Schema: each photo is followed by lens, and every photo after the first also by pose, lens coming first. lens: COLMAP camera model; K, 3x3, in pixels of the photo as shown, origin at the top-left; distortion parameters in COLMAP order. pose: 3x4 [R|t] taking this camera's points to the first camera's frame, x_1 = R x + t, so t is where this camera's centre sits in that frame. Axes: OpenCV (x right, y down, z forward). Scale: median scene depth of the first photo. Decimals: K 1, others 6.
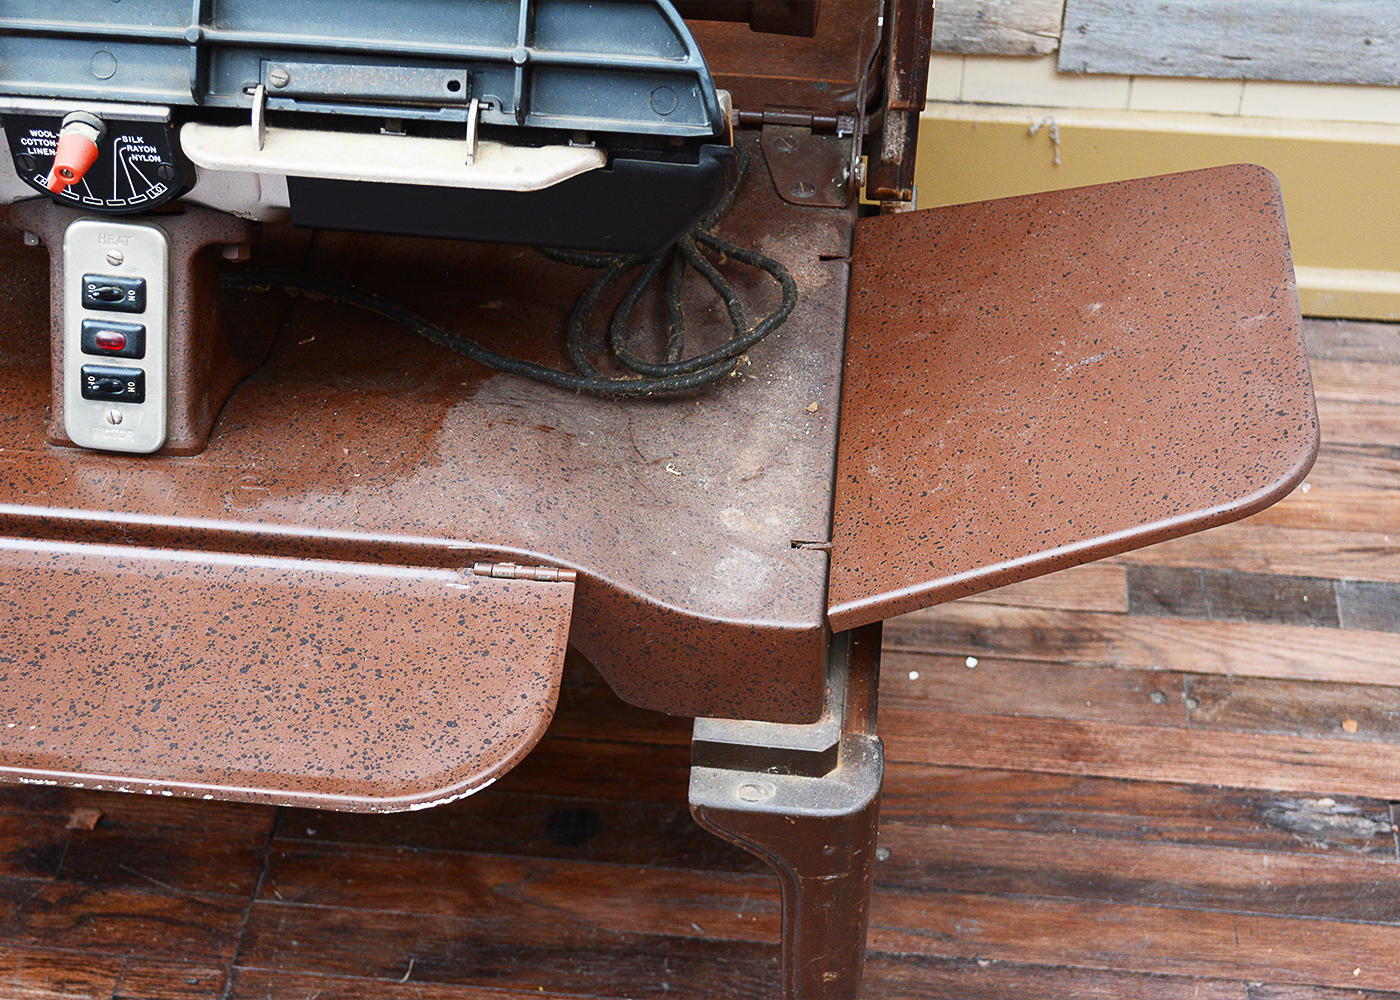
lens RADIAL K [[2176.3, 0, 685.2], [0, 2176.3, 502.5], [0, 0, 1]] dist [-0.020125, 0.000000]
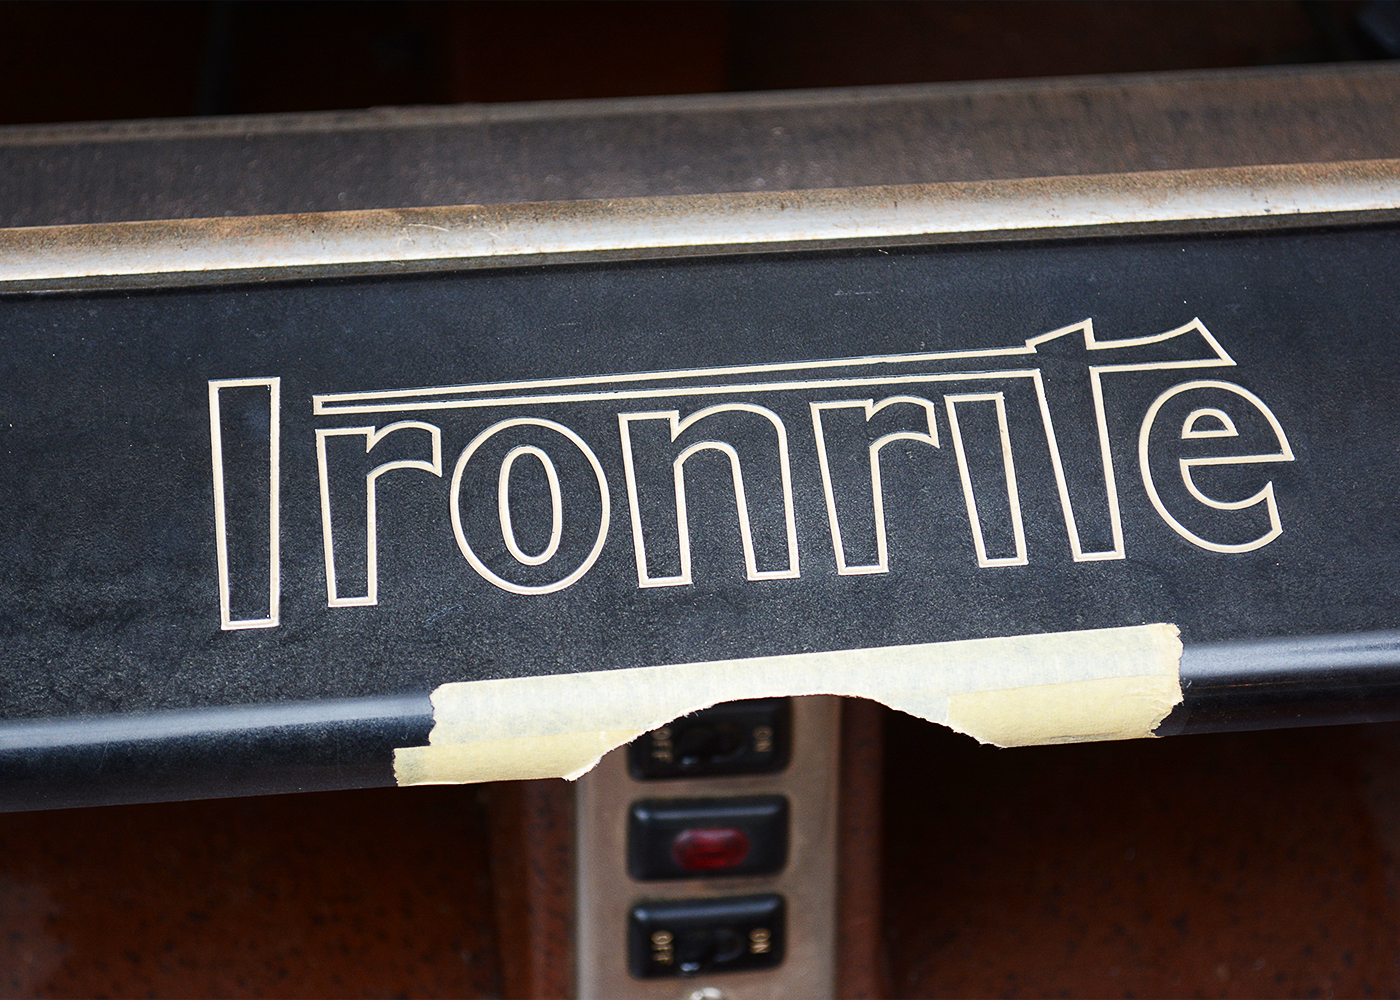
lens RADIAL K [[3391.4, 0, 699.4], [0, 3391.4, 500.6], [0, 0, 1]] dist [-0.032376, 0.000000]
pose [[0.982121, -0.132915, 0.133312, -0.327533], [0.110815, 0.980656, 0.161351, -0.228553], [-0.152179, -0.143693, 0.977852, 0.383203]]
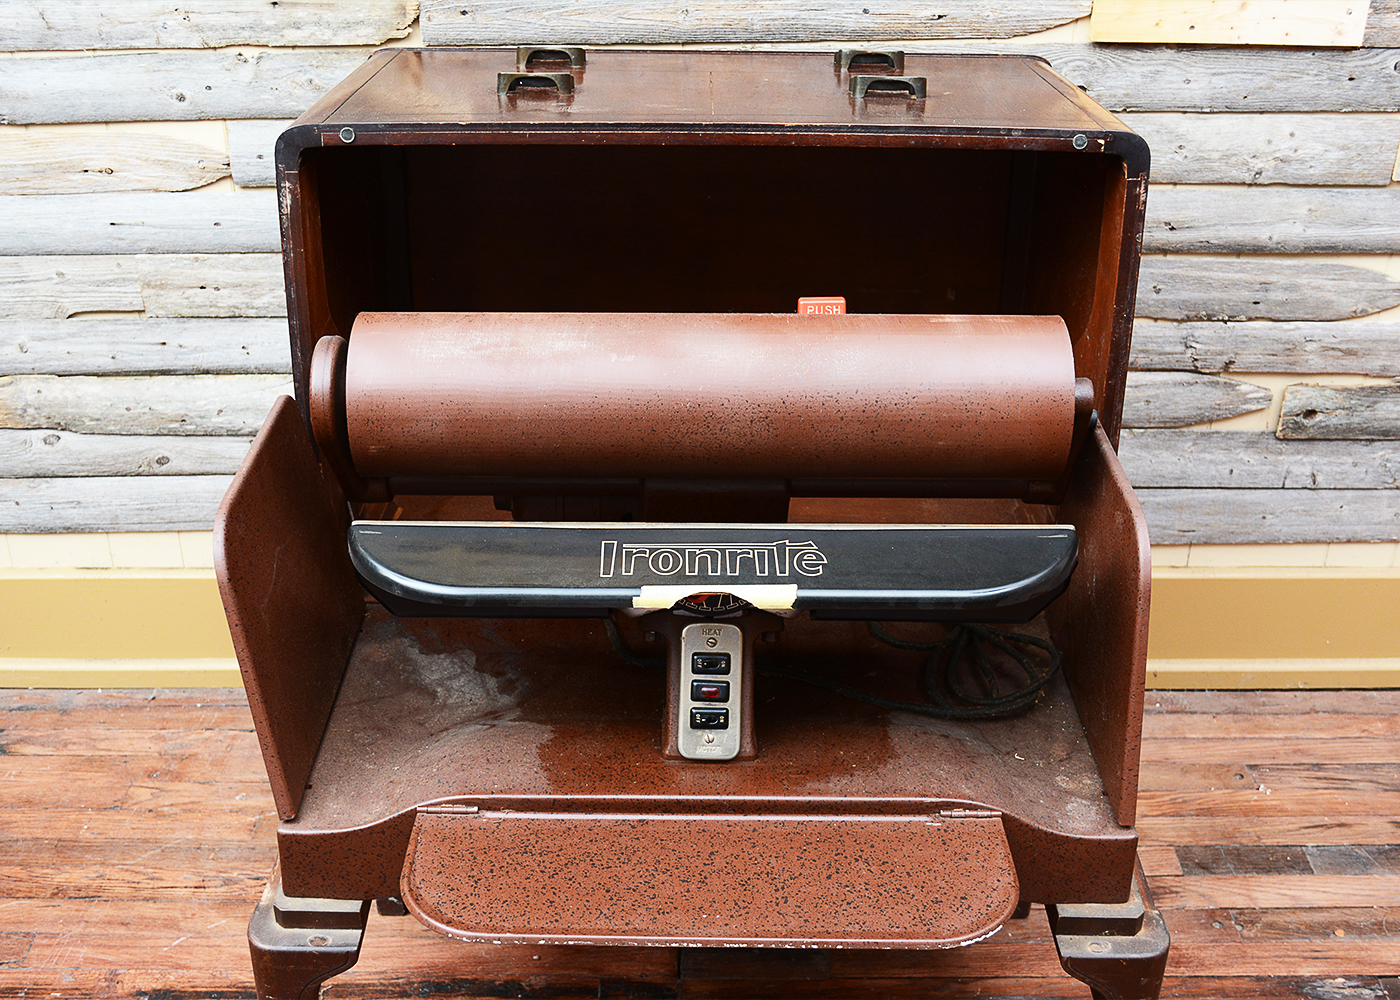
lens RADIAL K [[1565.8, 0, 712.5], [0, 1565.8, 489.7], [0, 0, 1]] dist [-0.050355, 0.000000]
pose [[0.995601, -0.044849, 0.082258, -0.341478], [0.065197, 0.962179, -0.264501, 0.092207], [-0.067285, 0.268700, 0.960871, -0.202171]]
